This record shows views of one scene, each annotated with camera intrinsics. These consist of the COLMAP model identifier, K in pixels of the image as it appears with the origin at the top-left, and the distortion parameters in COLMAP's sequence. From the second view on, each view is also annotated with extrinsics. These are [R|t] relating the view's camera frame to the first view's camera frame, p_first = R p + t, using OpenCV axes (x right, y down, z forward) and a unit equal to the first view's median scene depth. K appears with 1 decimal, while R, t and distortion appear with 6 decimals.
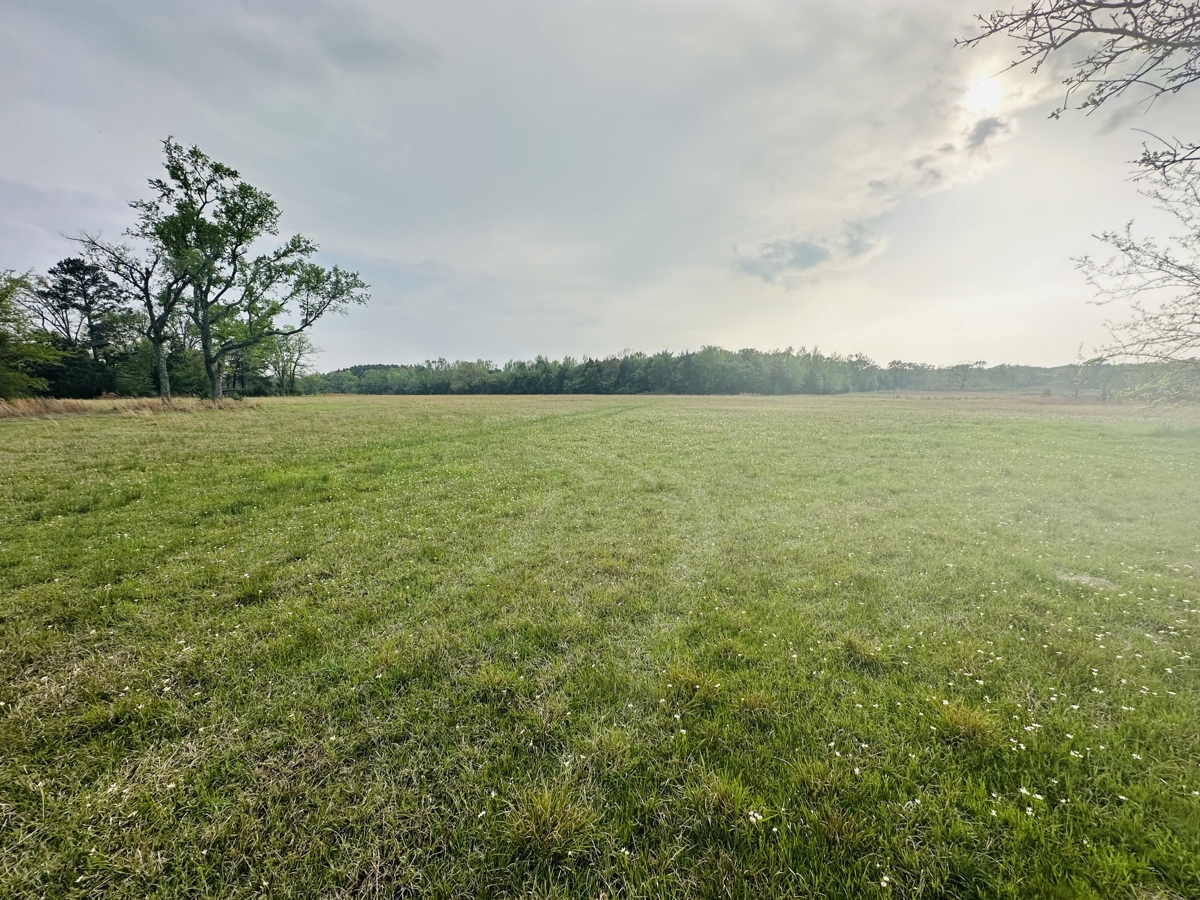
lens RADIAL K [[480.8, 0, 598.0], [0, 480.8, 444.1], [0, 0, 1]] dist [-0.002768, 0.000595]
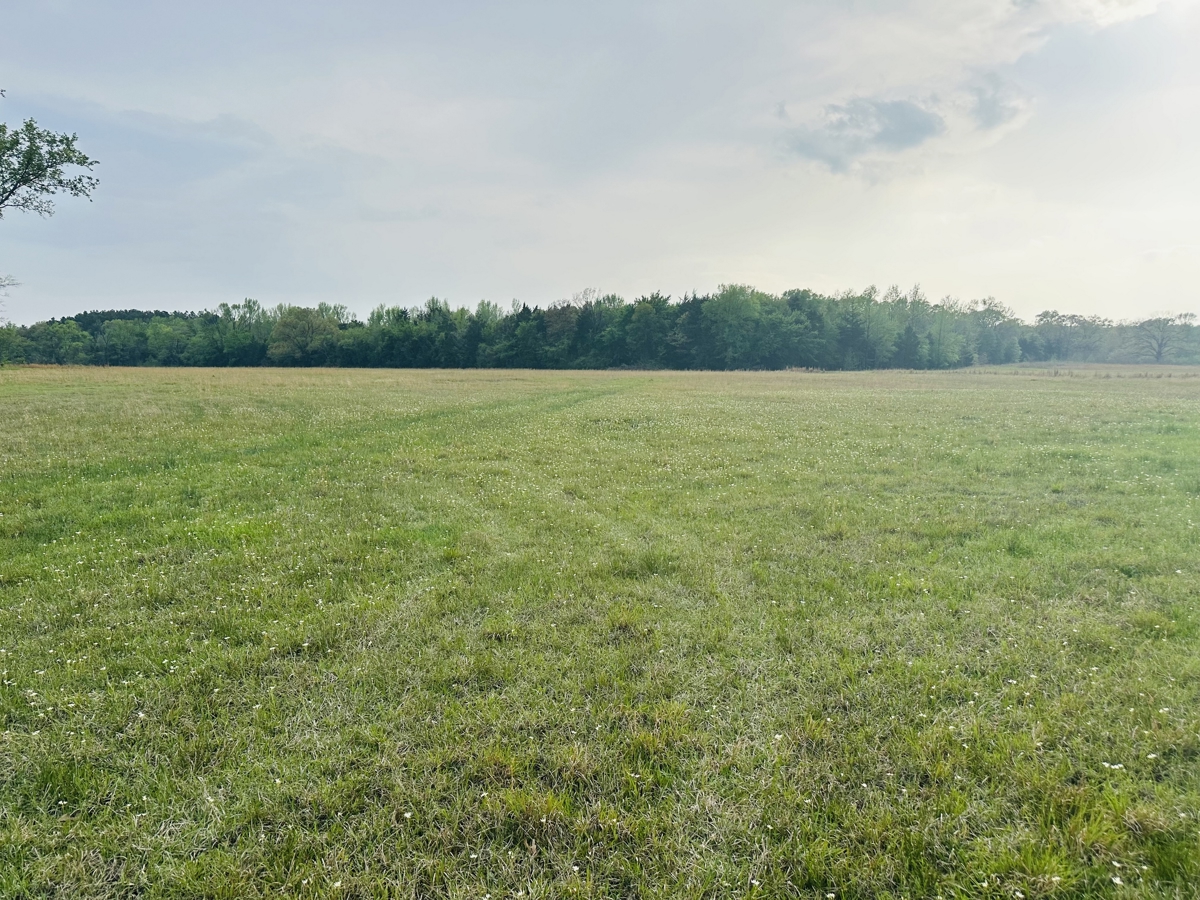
lens RADIAL K [[819.3, 0, 594.9], [0, 819.3, 448.2], [0, 0, 1]] dist [0.064129, -0.027325]
pose [[0.997959, -0.002475, 0.063813, 0.018280], [0.002851, 0.999979, -0.005798, -0.016860], [-0.063797, 0.005969, 0.997945, 0.142311]]
